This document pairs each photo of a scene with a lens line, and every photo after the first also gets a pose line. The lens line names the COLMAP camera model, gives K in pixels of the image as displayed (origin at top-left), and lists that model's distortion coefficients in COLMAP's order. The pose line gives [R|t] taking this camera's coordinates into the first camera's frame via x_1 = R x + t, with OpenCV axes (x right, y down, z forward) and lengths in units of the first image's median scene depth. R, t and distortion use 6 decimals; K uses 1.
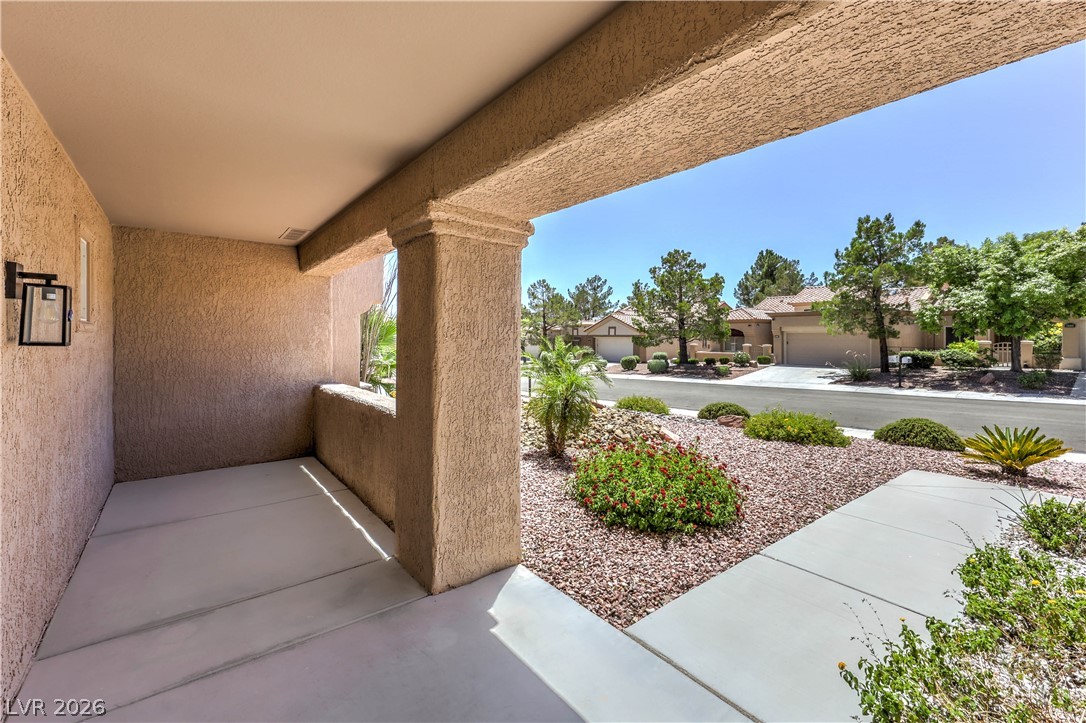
lens RADIAL K [[432.7, 0, 569.2], [0, 432.7, 341.5], [0, 0, 1]] dist [0.015225, -0.002181]
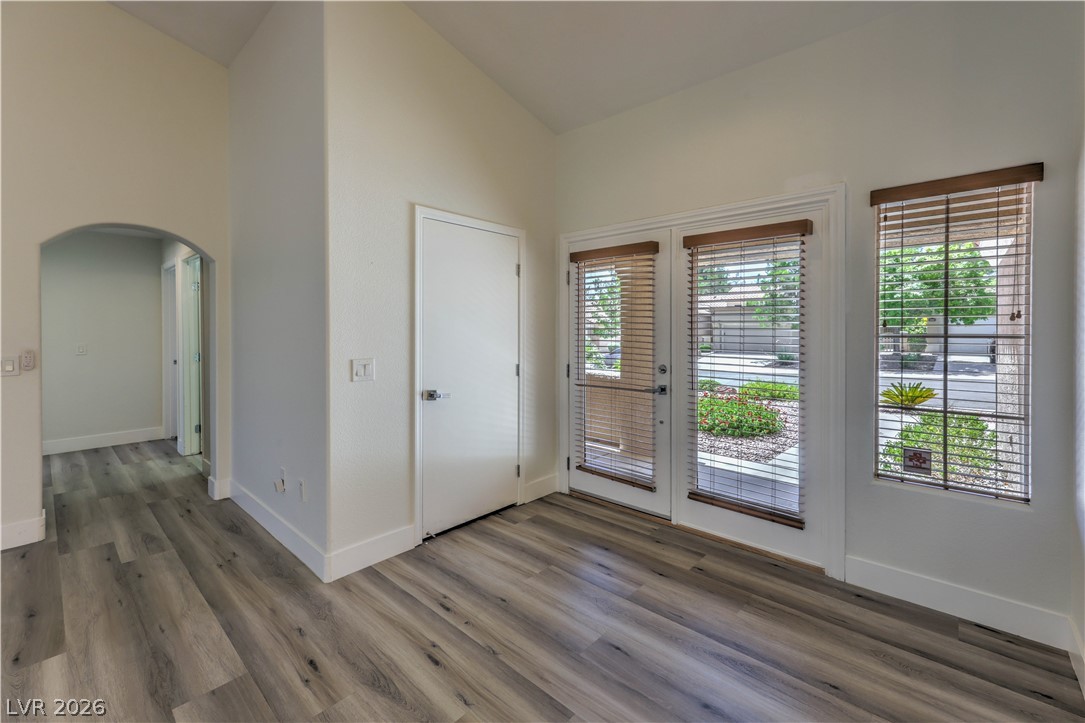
lens RADIAL K [[432.3, 0, 572.7], [0, 432.3, 340.2], [0, 0, 1]] dist [0.015225, -0.002181]
pose [[0.986222, -0.004056, 0.165375, -0.140326], [0.001403, 0.999868, 0.016160, 0.002071], [-0.165419, -0.015705, 0.986098, -0.113082]]
